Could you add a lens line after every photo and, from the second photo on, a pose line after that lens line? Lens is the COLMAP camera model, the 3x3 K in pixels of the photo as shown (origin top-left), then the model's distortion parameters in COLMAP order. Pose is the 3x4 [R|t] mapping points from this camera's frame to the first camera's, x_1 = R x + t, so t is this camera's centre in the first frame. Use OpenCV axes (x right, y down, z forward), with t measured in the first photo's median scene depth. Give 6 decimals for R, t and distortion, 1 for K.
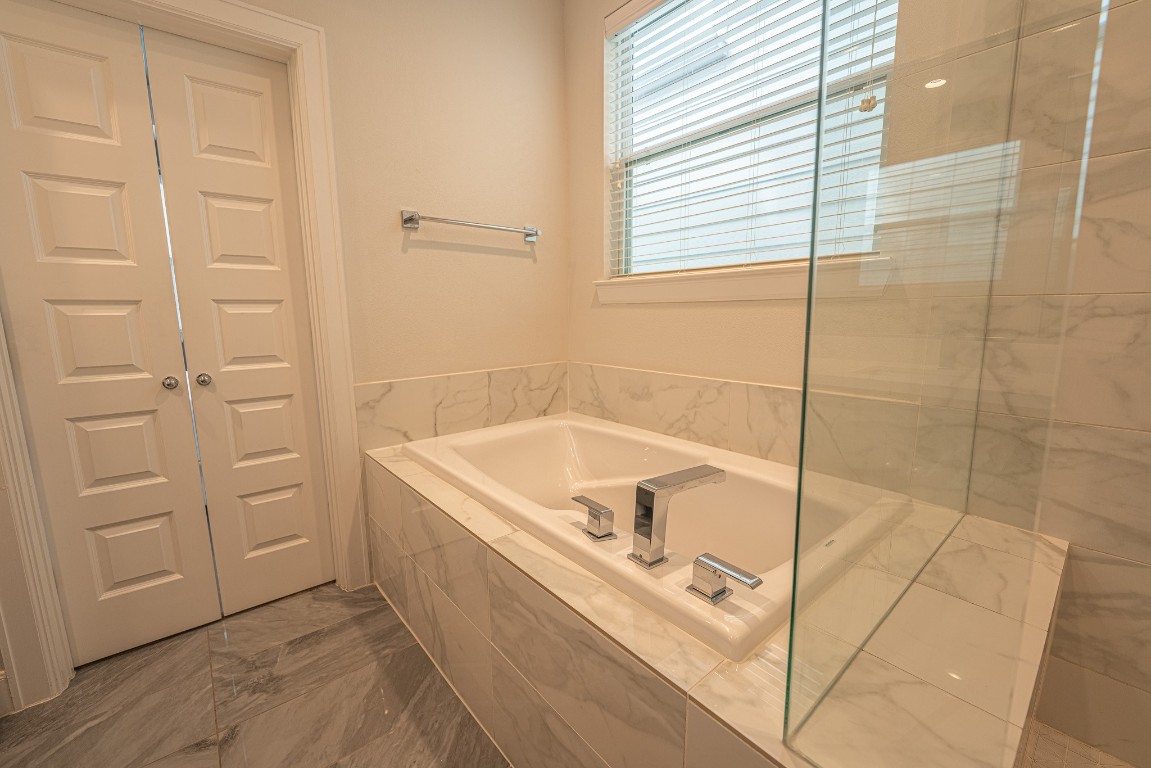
lens RADIAL K [[484.3, 0, 575.5], [0, 484.3, 384.0], [0, 0, 1]] dist [-0.000027, -0.000126]
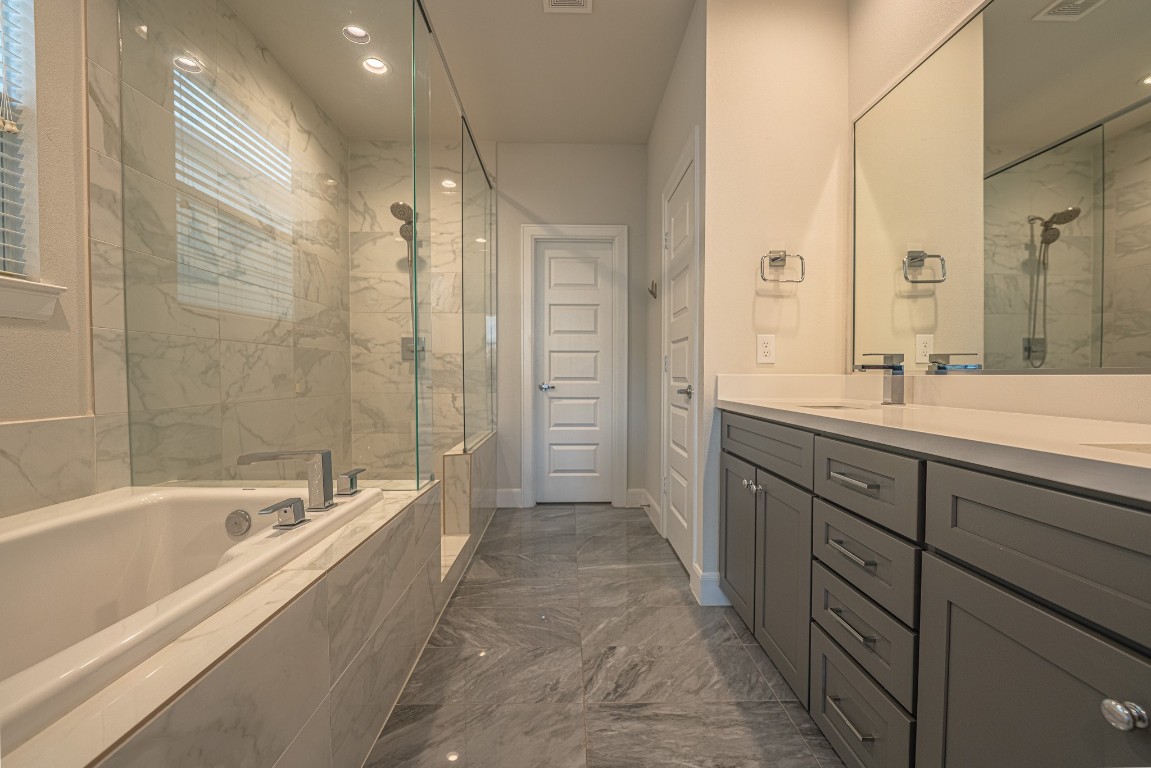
lens RADIAL K [[460.0, 0, 579.0], [0, 460.0, 386.6], [0, 0, 1]] dist [-0.014794, -0.000460]
pose [[-0.794224, -0.002144, 0.607621, -1.020396], [0.106890, 0.983907, 0.143187, -0.067420], [-0.598149, 0.178671, -0.781213, 1.278287]]
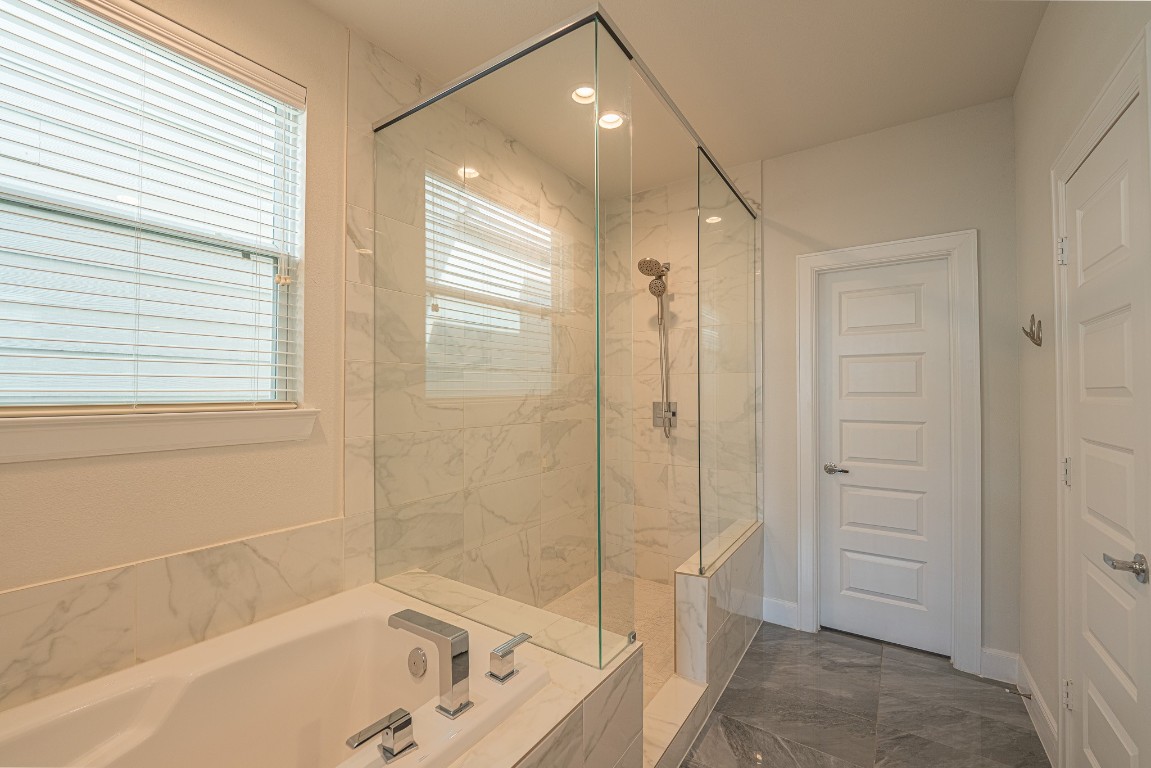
lens RADIAL K [[460.0, 0, 579.0], [0, 460.0, 386.6], [0, 0, 1]] dist [-0.014794, -0.000460]
pose [[-0.286673, 0.033355, 0.957448, -0.770643], [0.152365, 0.988261, 0.011192, -0.255946], [-0.945835, 0.149090, -0.288390, 0.781404]]
